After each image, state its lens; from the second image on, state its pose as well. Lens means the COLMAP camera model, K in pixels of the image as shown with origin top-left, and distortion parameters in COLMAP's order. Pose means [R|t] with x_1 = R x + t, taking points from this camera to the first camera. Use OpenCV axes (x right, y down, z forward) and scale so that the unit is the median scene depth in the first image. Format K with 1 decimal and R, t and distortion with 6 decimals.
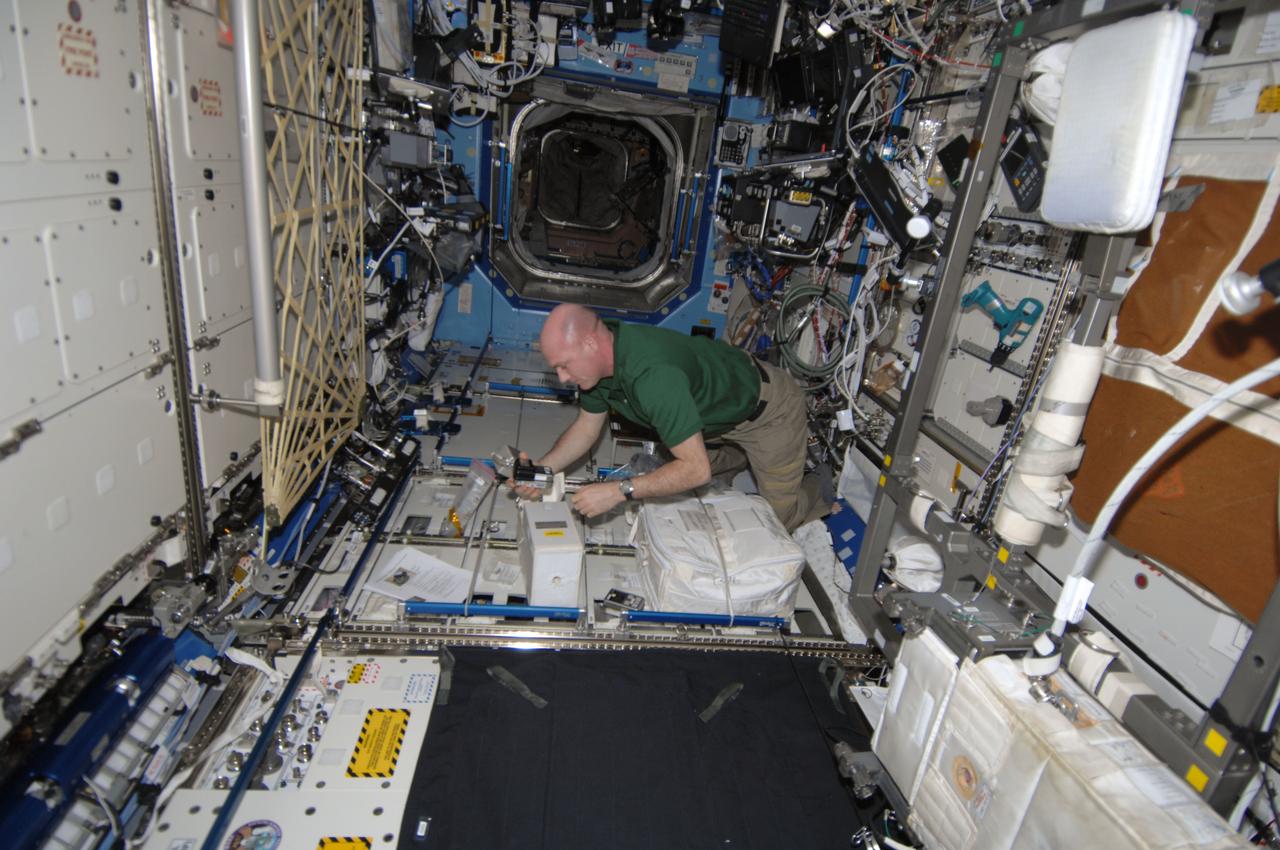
lens RADIAL K [[689.5, 0, 656.7], [0, 689.5, 425.7], [0, 0, 1]] dist [0.030195, -0.039238]
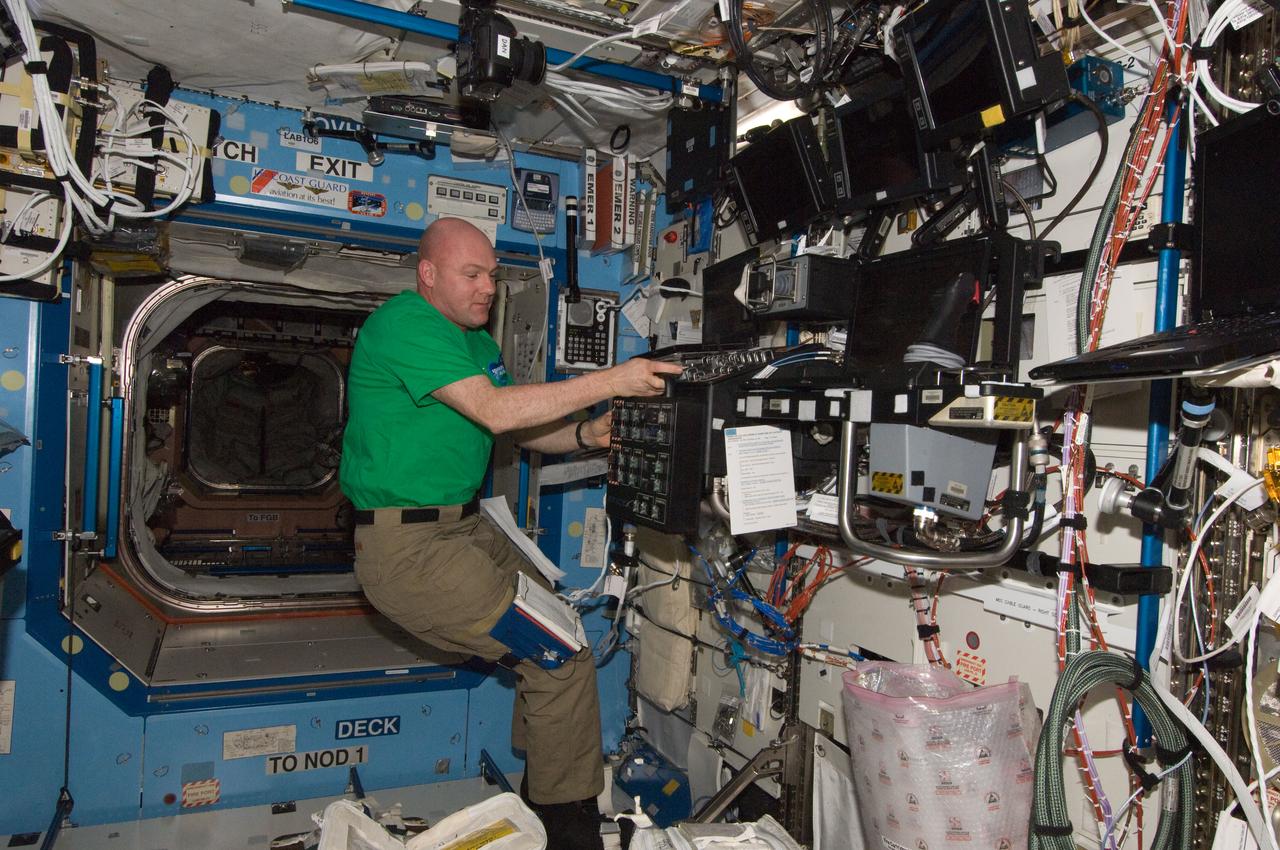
lens RADIAL K [[814.3, 0, 640.0], [0, 814.3, 425.0], [0, 0, 1]] dist [0.041543, -0.000875]
pose [[0.939371, -0.094505, 0.329622, -0.069889], [0.189267, 0.944476, -0.268594, -0.154309], [-0.285937, 0.314696, 0.905100, 0.424050]]
